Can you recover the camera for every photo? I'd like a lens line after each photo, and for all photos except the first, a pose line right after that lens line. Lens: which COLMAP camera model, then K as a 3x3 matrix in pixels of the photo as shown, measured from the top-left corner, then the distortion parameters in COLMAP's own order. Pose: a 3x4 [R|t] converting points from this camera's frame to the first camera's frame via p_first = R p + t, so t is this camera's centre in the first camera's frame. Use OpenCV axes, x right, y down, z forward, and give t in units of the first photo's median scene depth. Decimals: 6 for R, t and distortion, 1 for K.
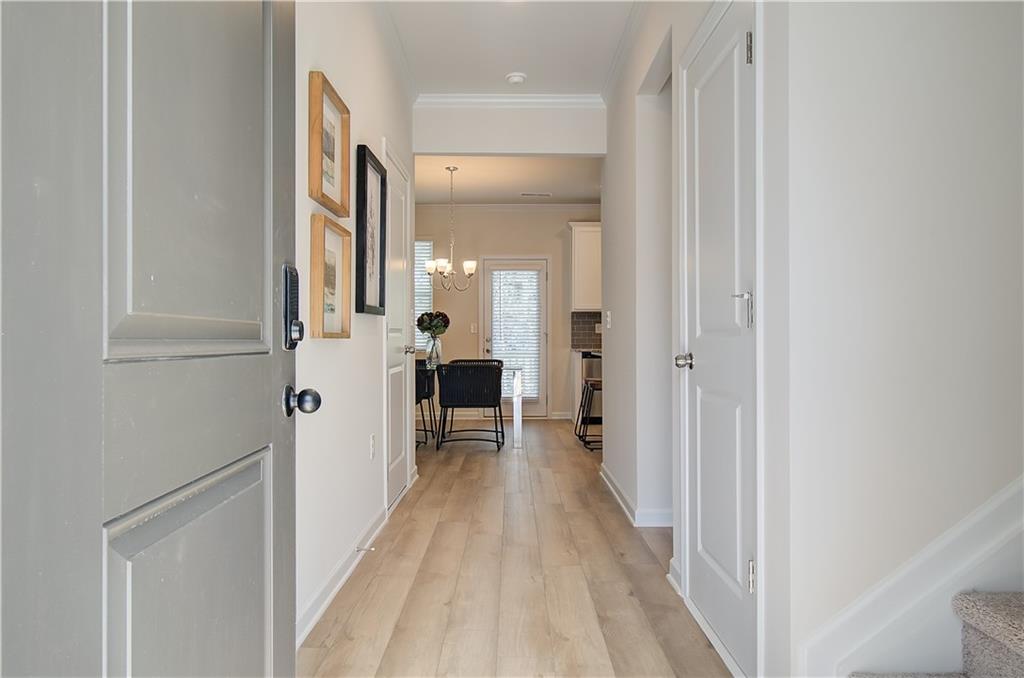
lens RADIAL K [[710.0, 0, 512.0], [0, 710.0, 339.0], [0, 0, 1]] dist [0.000451, 0.000003]
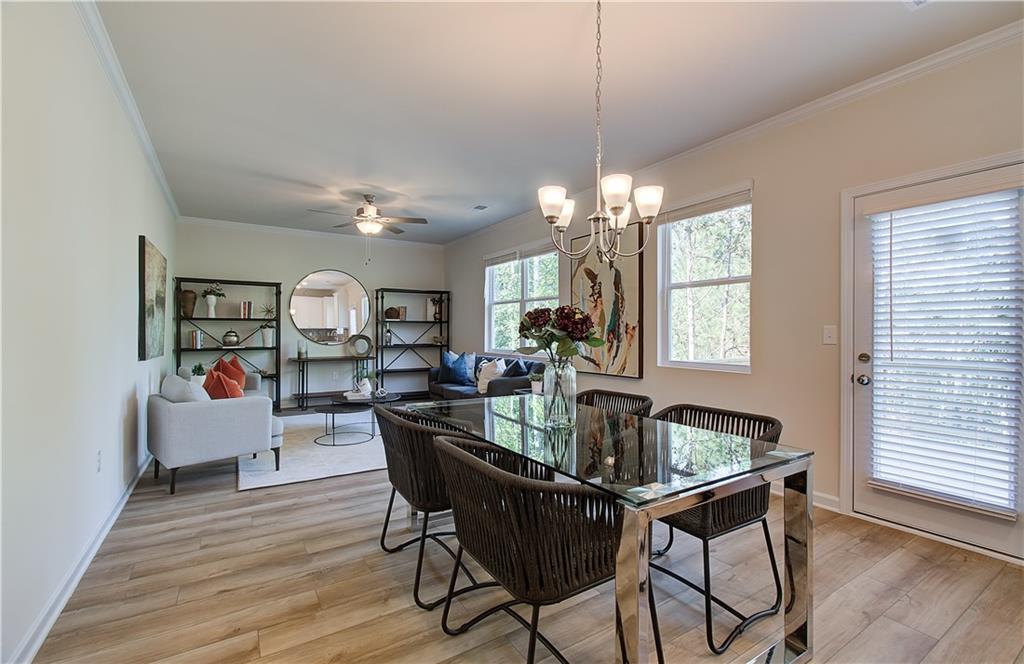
lens RADIAL K [[438.6, 0, 512.0], [0, 438.6, 332.0], [0, 0, 1]] dist [-0.000193, 0.000095]
pose [[0.525963, 0.005739, -0.850488, 0.087465], [0.003240, 0.999956, 0.008752, -0.020116], [0.850501, -0.007359, 0.525922, 0.632482]]
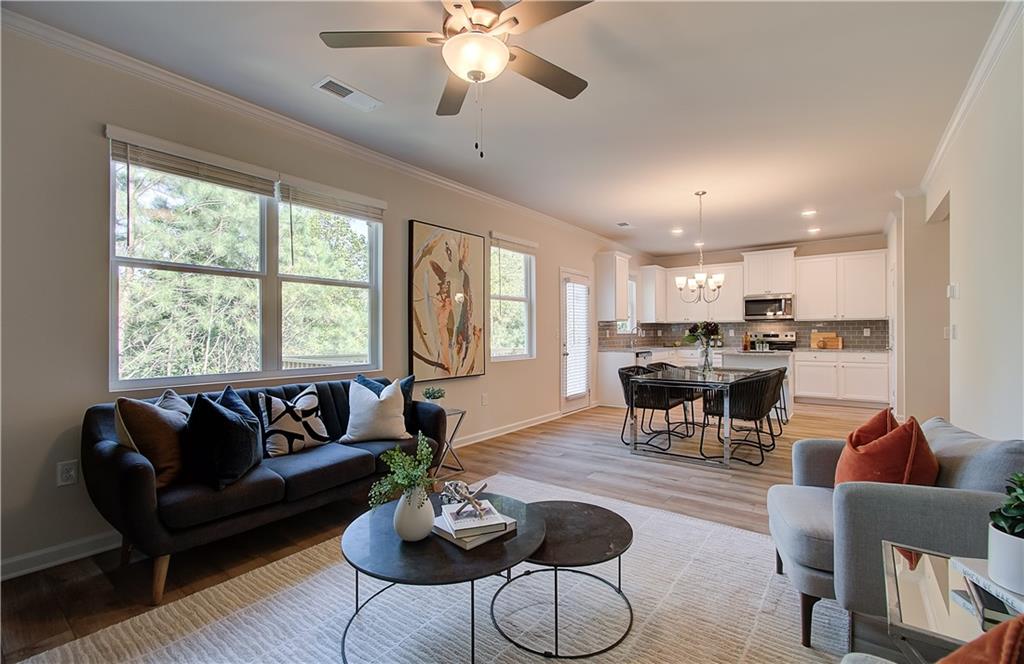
lens RADIAL K [[452.9, 0, 543.8], [0, 452.9, 332.3], [0, 0, 1]] dist [0.053928, 0.000034]
pose [[0.576377, 0.003441, 0.817176, -0.629831], [-0.008089, 0.999966, 0.001495, -0.019004], [-0.817144, -0.007472, 0.576386, 0.611418]]
